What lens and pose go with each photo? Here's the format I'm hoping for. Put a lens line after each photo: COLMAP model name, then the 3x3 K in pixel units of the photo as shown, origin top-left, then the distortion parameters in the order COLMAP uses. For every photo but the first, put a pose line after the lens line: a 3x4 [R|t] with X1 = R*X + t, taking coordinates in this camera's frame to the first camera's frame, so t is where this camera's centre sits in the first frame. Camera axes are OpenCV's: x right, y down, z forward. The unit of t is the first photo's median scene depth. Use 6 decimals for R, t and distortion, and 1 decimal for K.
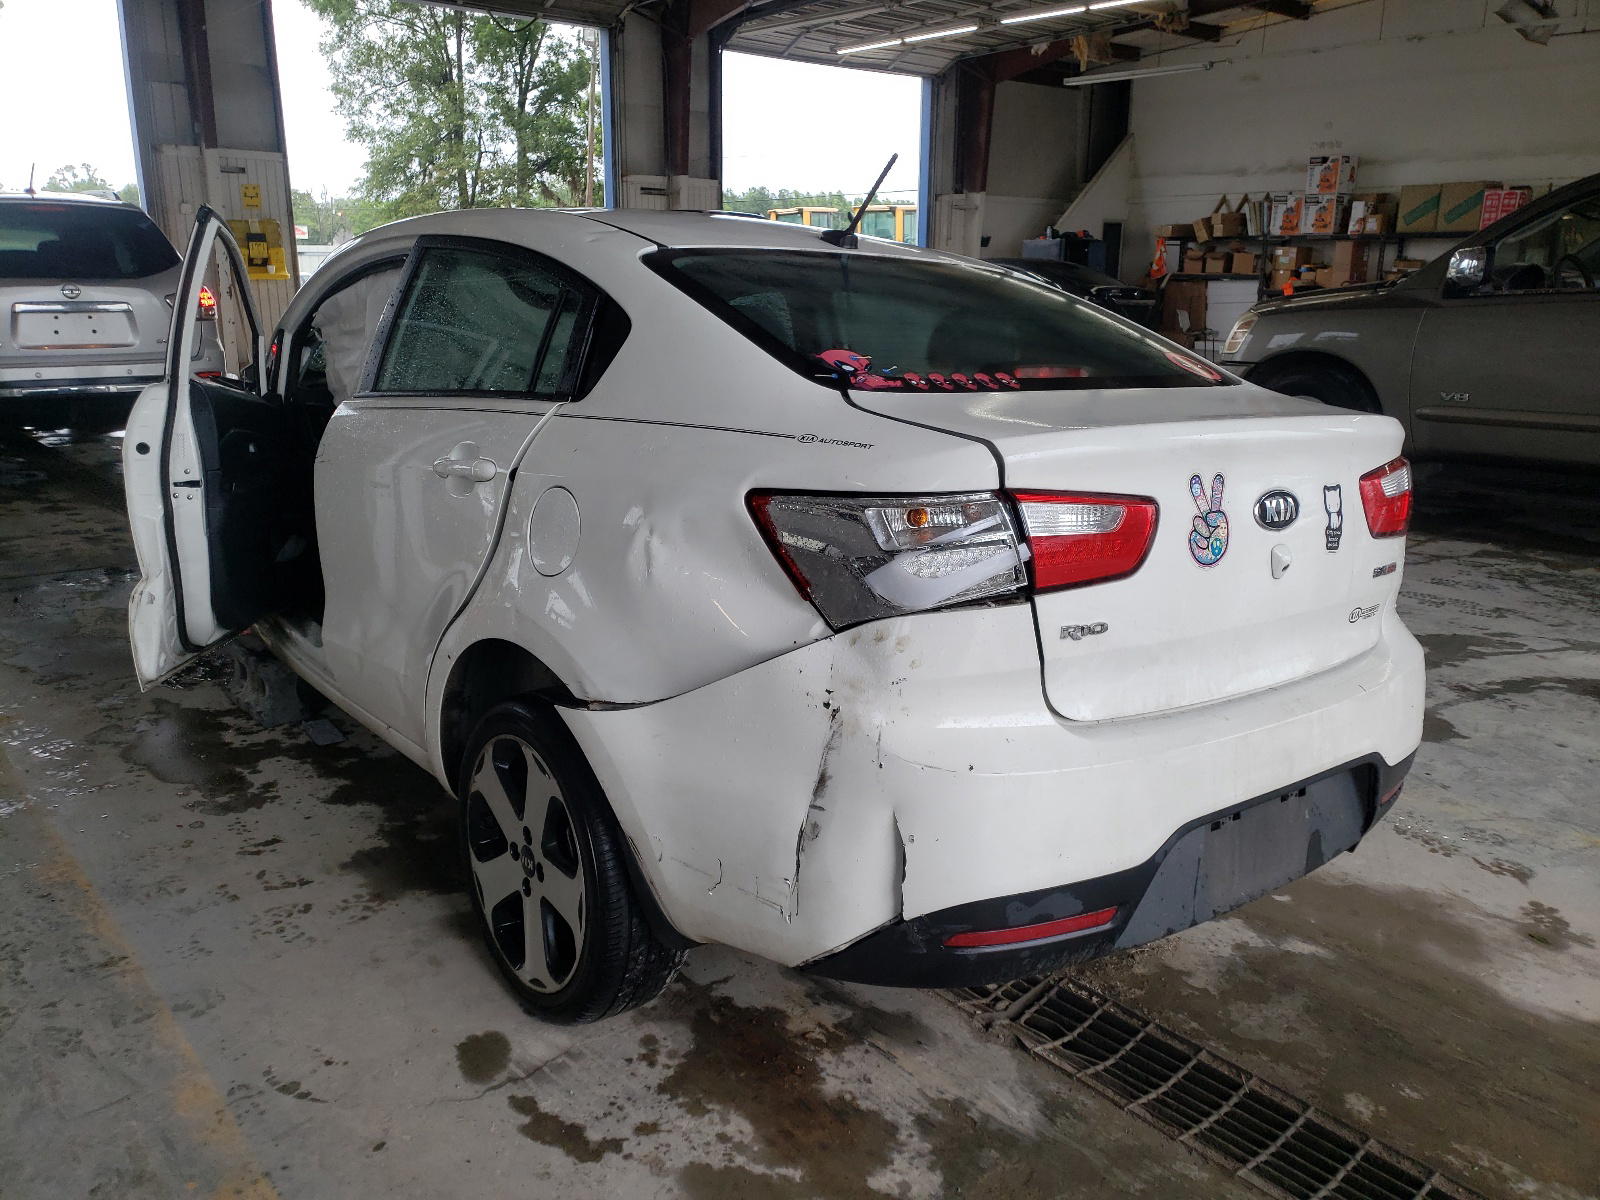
lens RADIAL K [[1278.8, 0, 813.3], [0, 1278.8, 598.5], [0, 0, 1]] dist [0.028431, 0.002616]
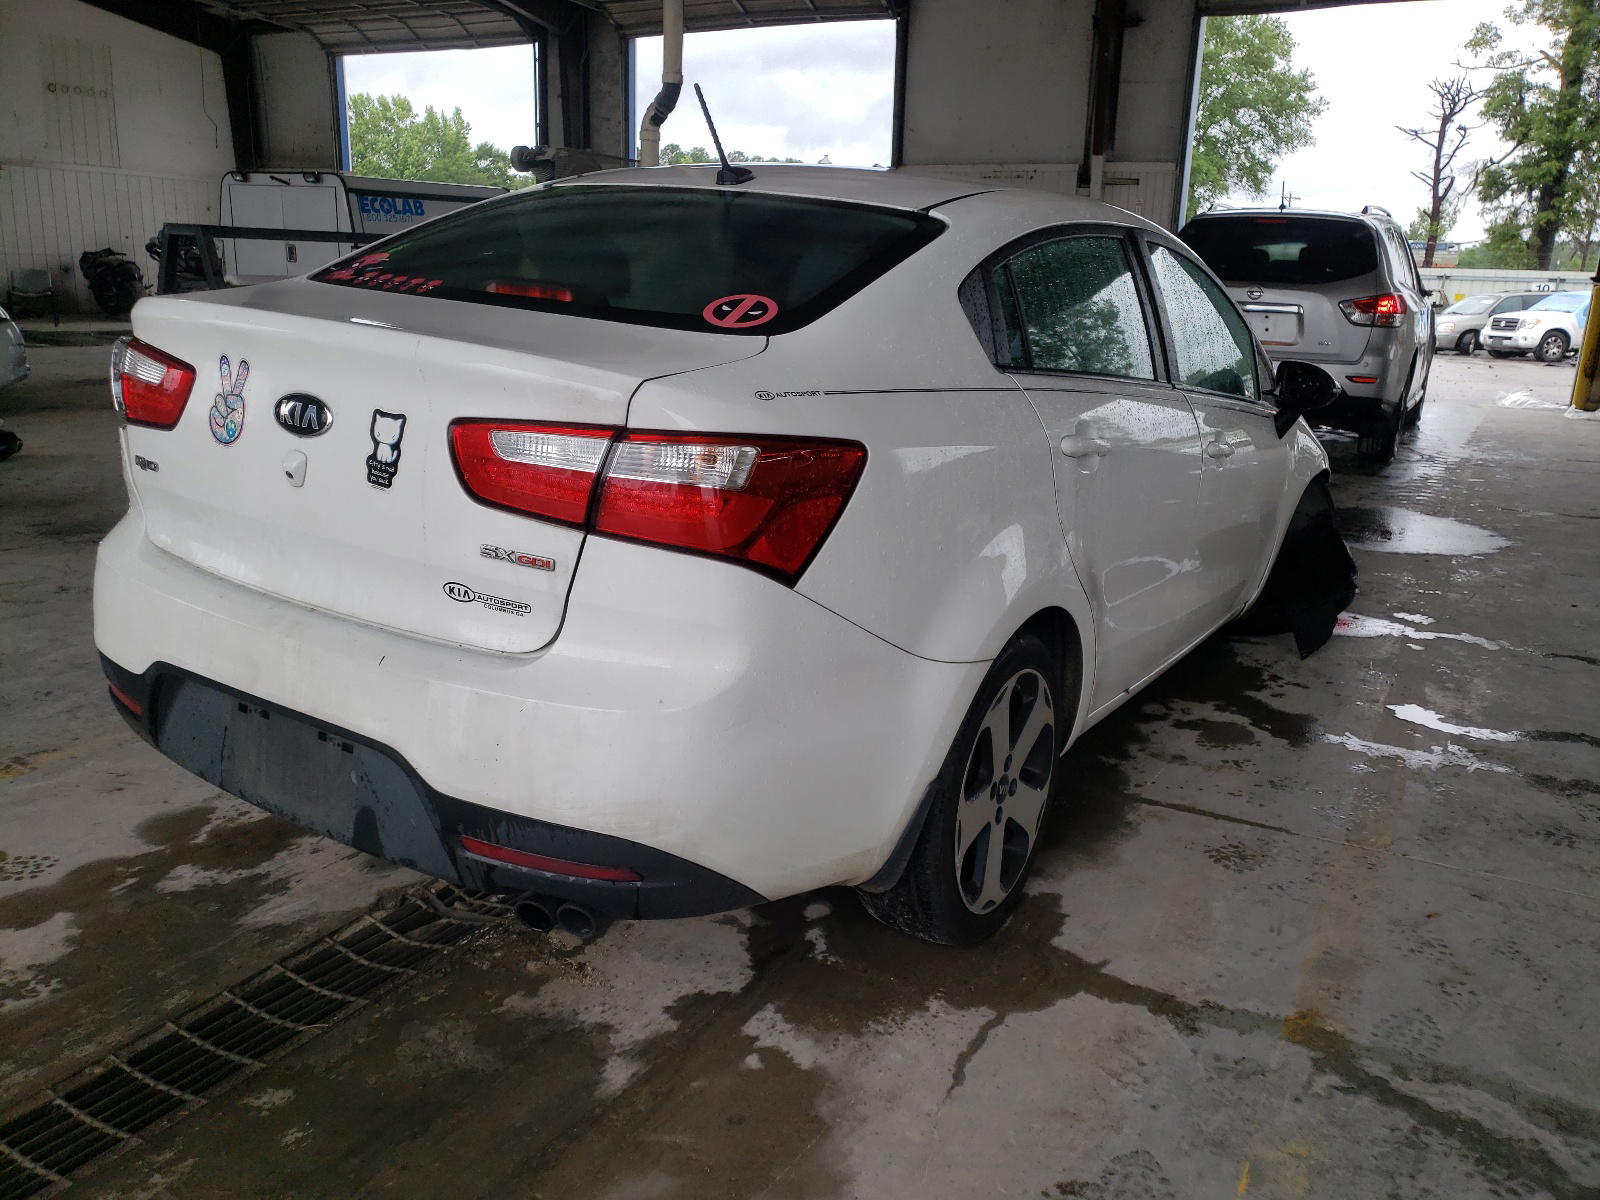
lens RADIAL K [[1278.8, 0, 813.3], [0, 1278.8, 598.5], [0, 0, 1]] dist [0.028431, 0.002616]
pose [[0.323817, 0.241088, -0.914888, 1.297643], [-0.271392, 0.950022, 0.154289, -0.177099], [0.906360, 0.198332, 0.373062, 0.953739]]
